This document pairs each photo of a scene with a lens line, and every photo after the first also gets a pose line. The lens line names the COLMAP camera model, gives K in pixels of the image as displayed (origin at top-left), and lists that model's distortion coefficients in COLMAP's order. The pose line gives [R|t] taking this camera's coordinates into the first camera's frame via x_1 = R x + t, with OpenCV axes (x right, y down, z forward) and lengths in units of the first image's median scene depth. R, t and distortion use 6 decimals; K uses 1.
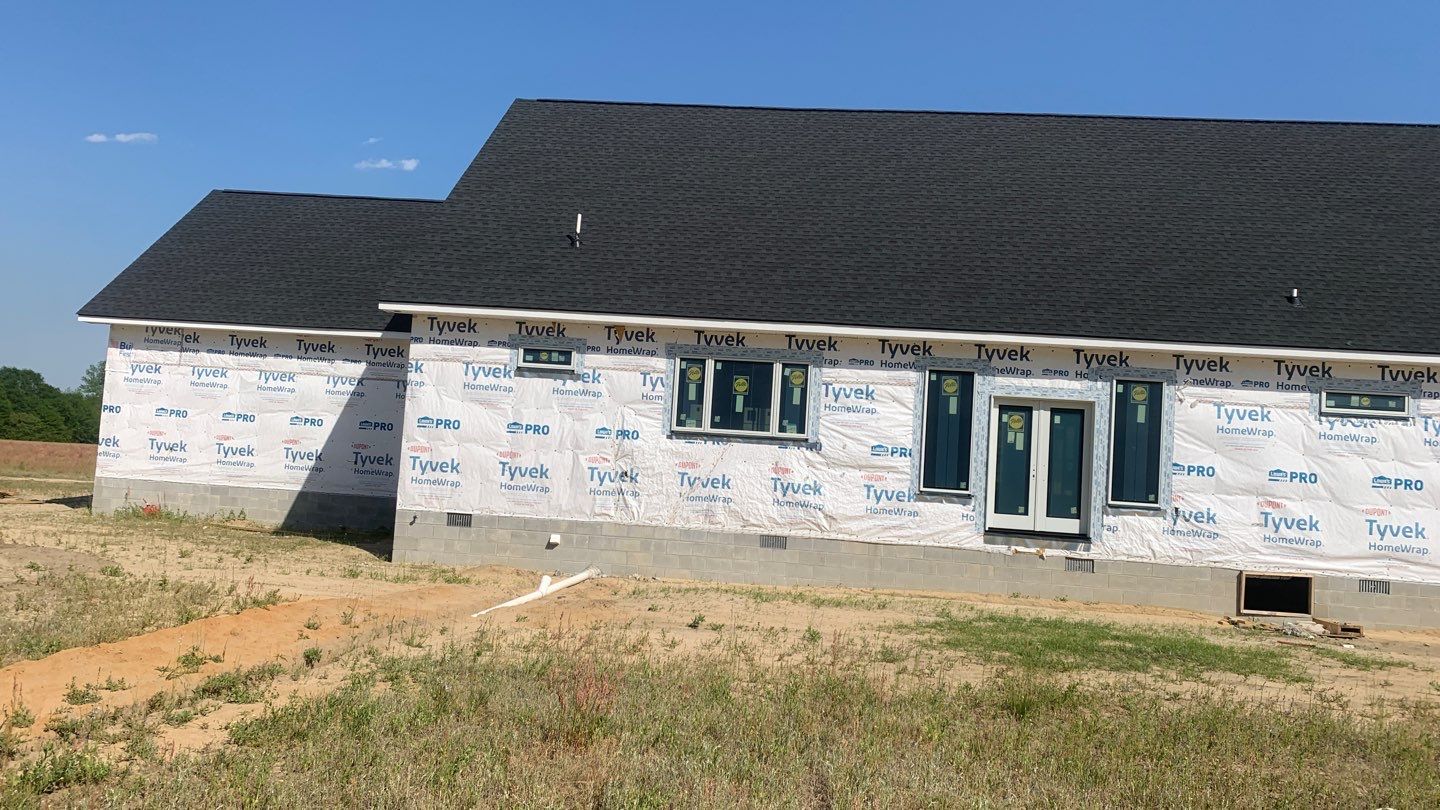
lens RADIAL K [[1091.1, 0, 714.4], [0, 1091.1, 398.1], [0, 0, 1]] dist [0.055047, -0.094327]
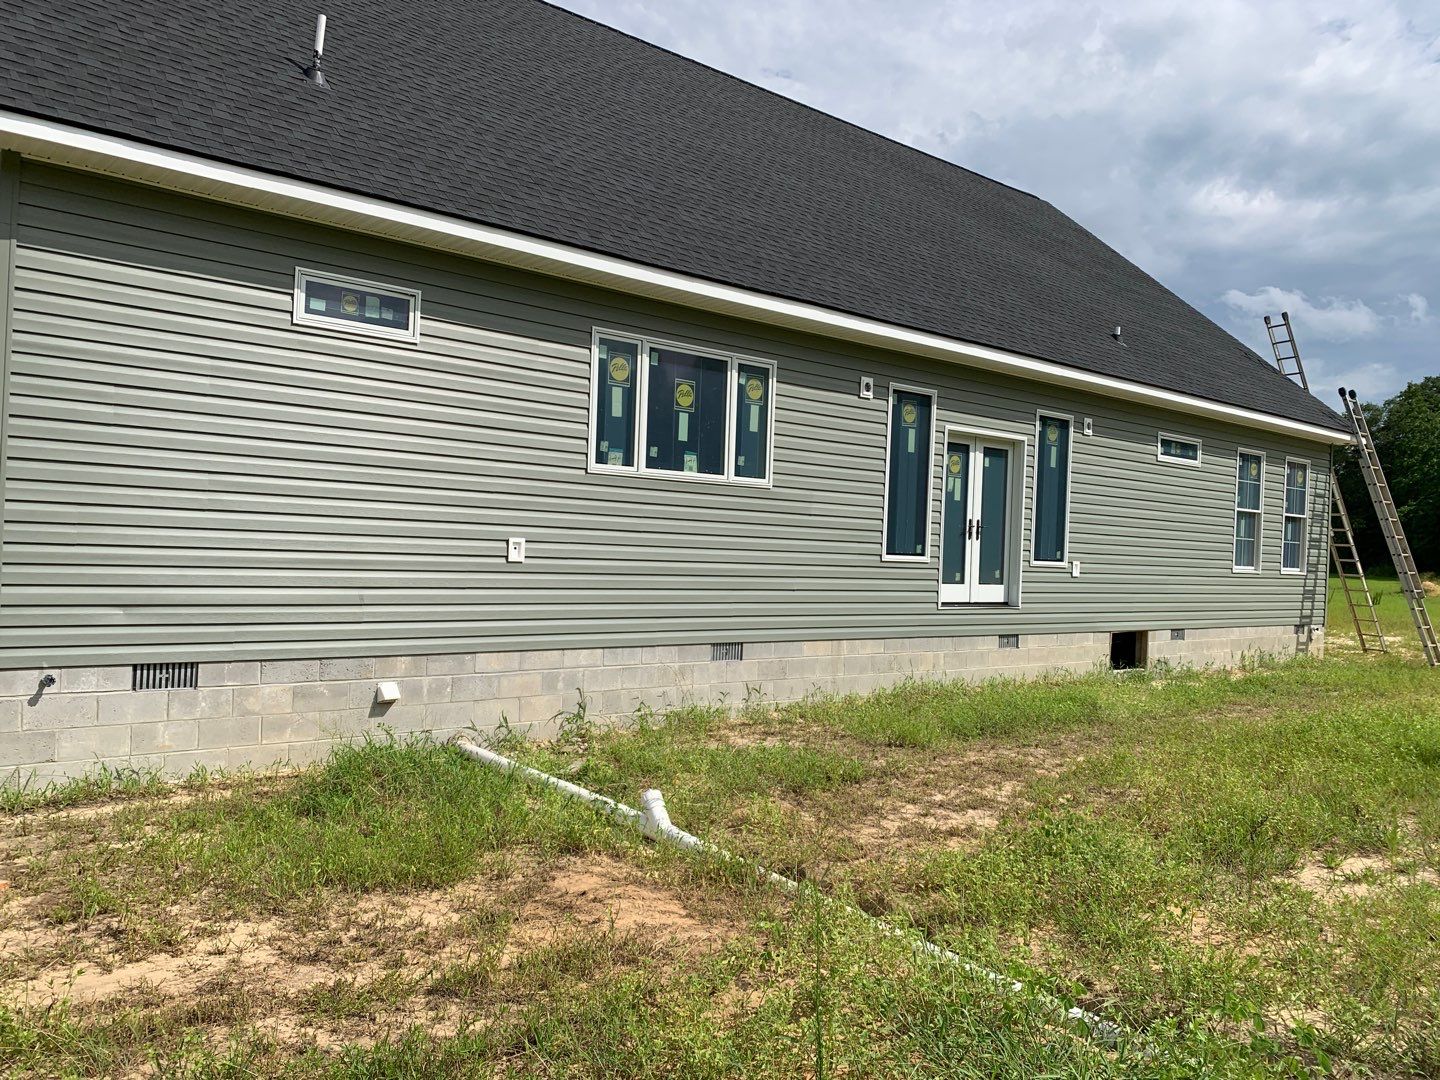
lens RADIAL K [[1082.4, 0, 705.4], [0, 1082.4, 541.5], [0, 0, 1]] dist [0.019853, -0.024319]
pose [[0.703020, -0.035064, 0.710305, -0.387945], [-0.047933, 0.994176, 0.096519, 0.009747], [-0.709552, -0.101902, 0.697245, 0.572521]]
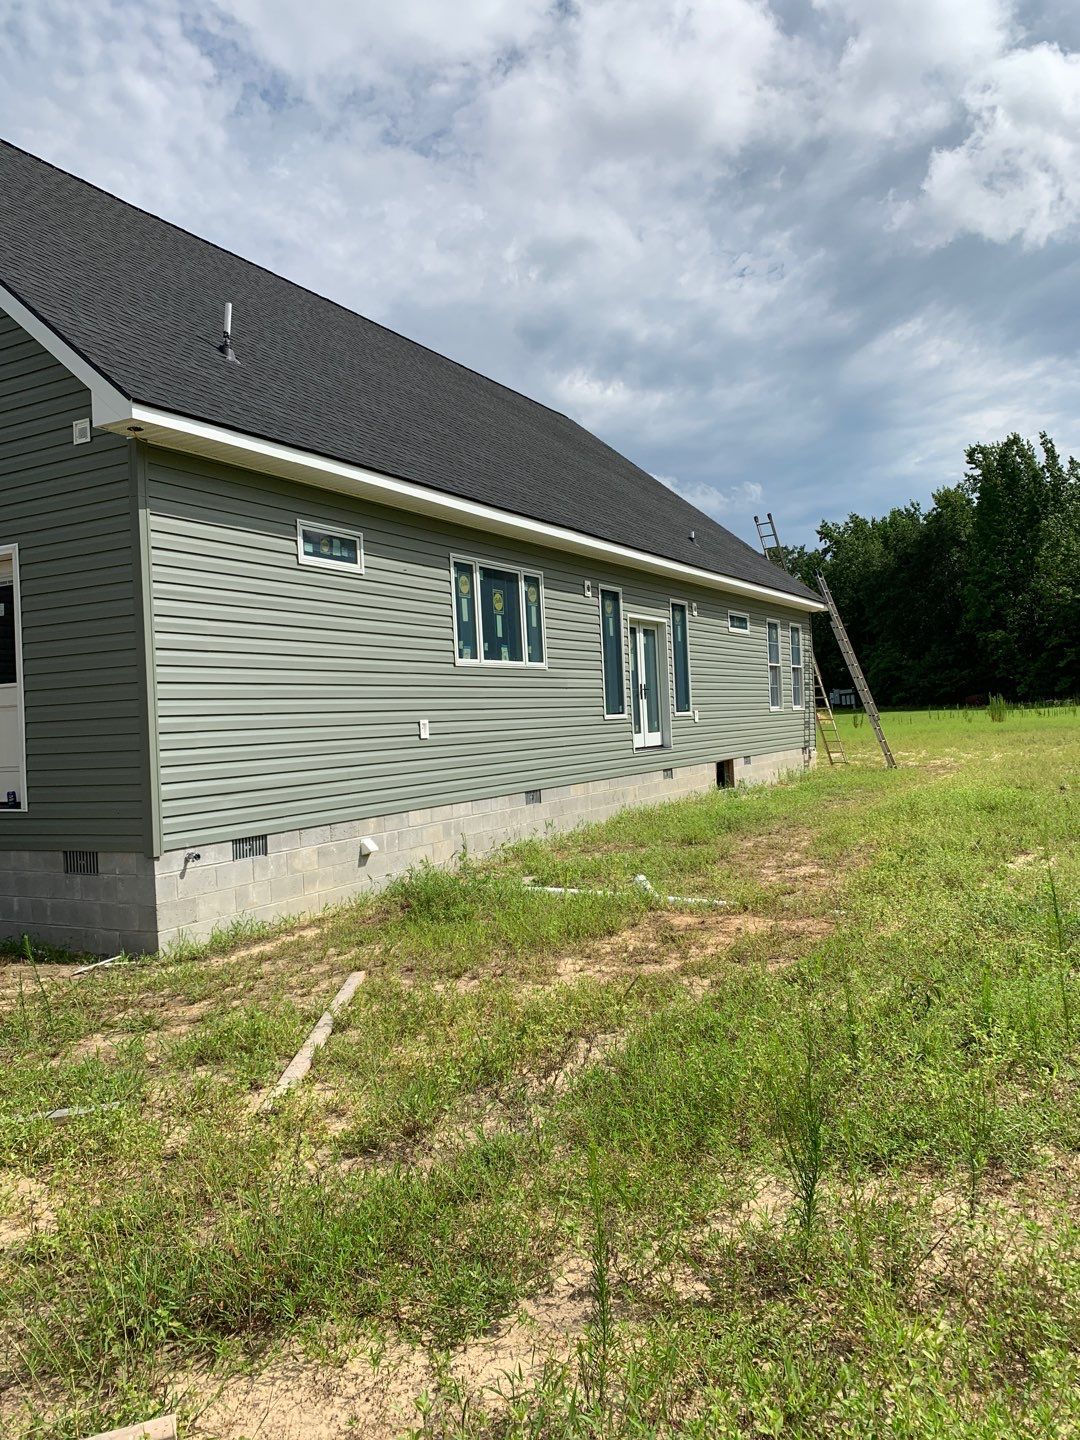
lens RADIAL K [[1082.4, 0, 545.3], [0, 1082.4, 725.7], [0, 0, 1]] dist [0.019853, -0.024319]
pose [[0.374276, -0.087462, 0.923184, -0.674682], [0.001597, 0.995601, 0.093676, 0.003204], [-0.927316, -0.033587, 0.372769, 0.680313]]
